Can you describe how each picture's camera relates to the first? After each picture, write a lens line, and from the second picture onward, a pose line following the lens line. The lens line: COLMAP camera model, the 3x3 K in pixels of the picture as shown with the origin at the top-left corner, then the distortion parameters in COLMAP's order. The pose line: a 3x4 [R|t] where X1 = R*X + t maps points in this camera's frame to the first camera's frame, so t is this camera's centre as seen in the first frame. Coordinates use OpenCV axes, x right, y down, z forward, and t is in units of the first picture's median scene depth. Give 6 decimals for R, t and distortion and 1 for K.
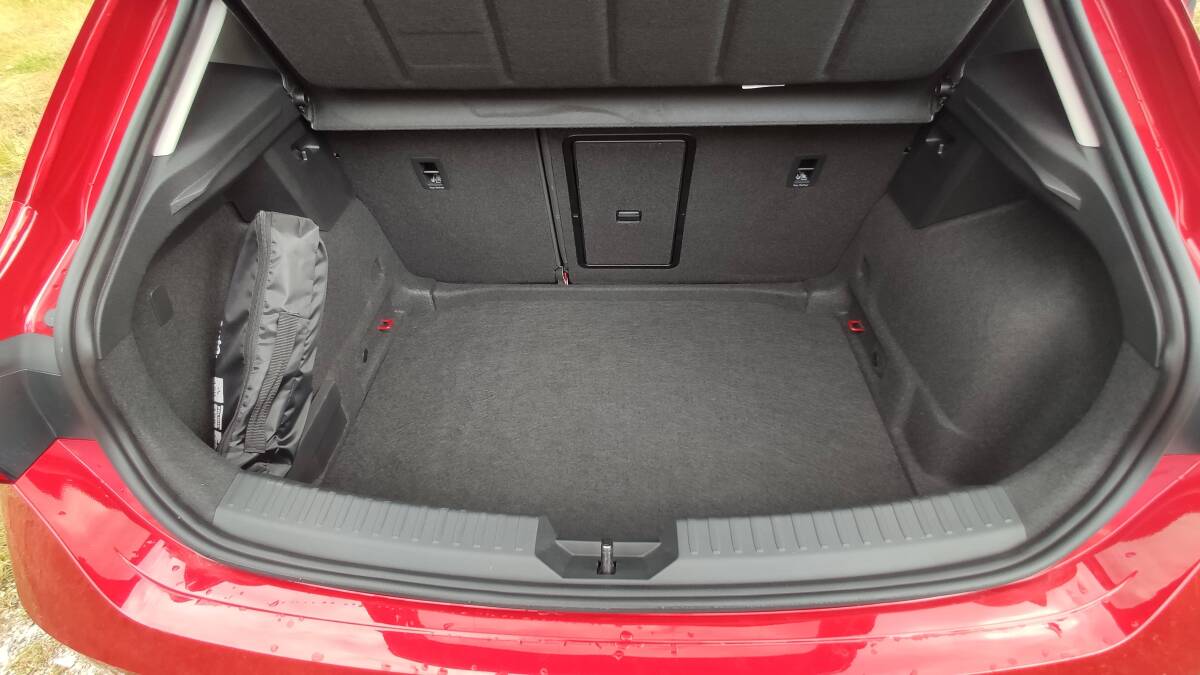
lens RADIAL K [[608.0, 0, 601.2], [0, 608.0, 340.2], [0, 0, 1]] dist [-0.001344, 0.001276]
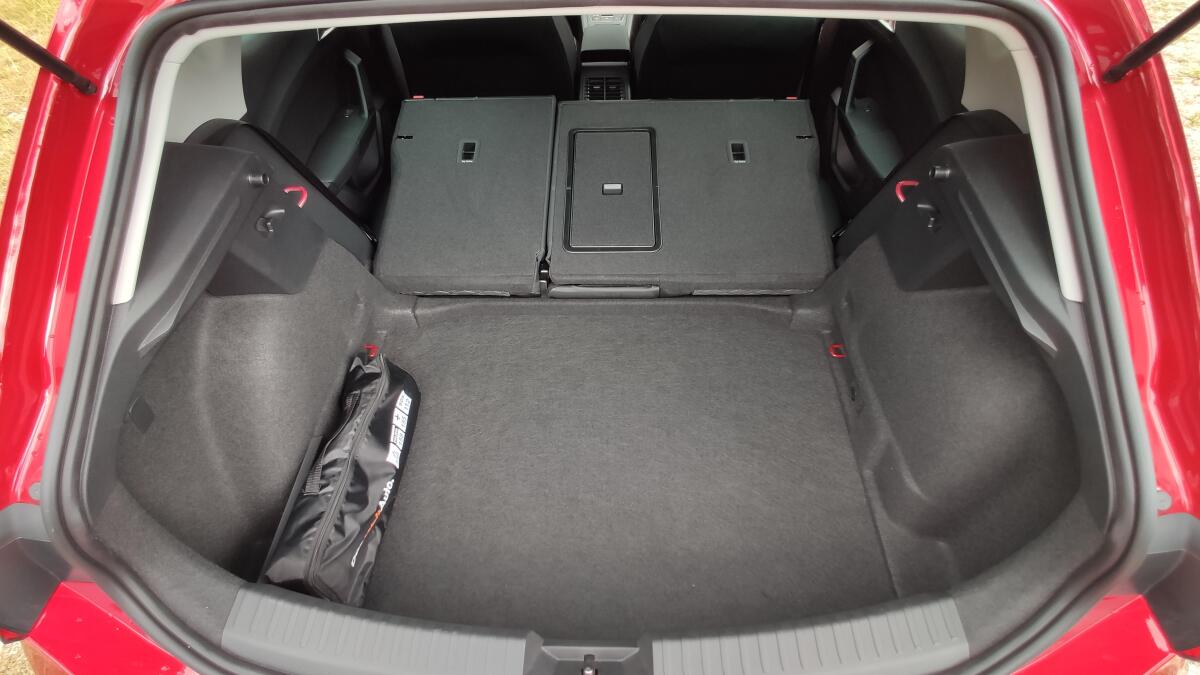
lens RADIAL K [[608.0, 0, 602.4], [0, 608.0, 342.7], [0, 0, 1]] dist [-0.001344, 0.001276]
pose [[0.999794, -0.010952, 0.017089, 0.012803], [0.007686, 0.983510, 0.180690, -0.257534], [-0.018786, -0.180521, 0.983392, 0.017998]]
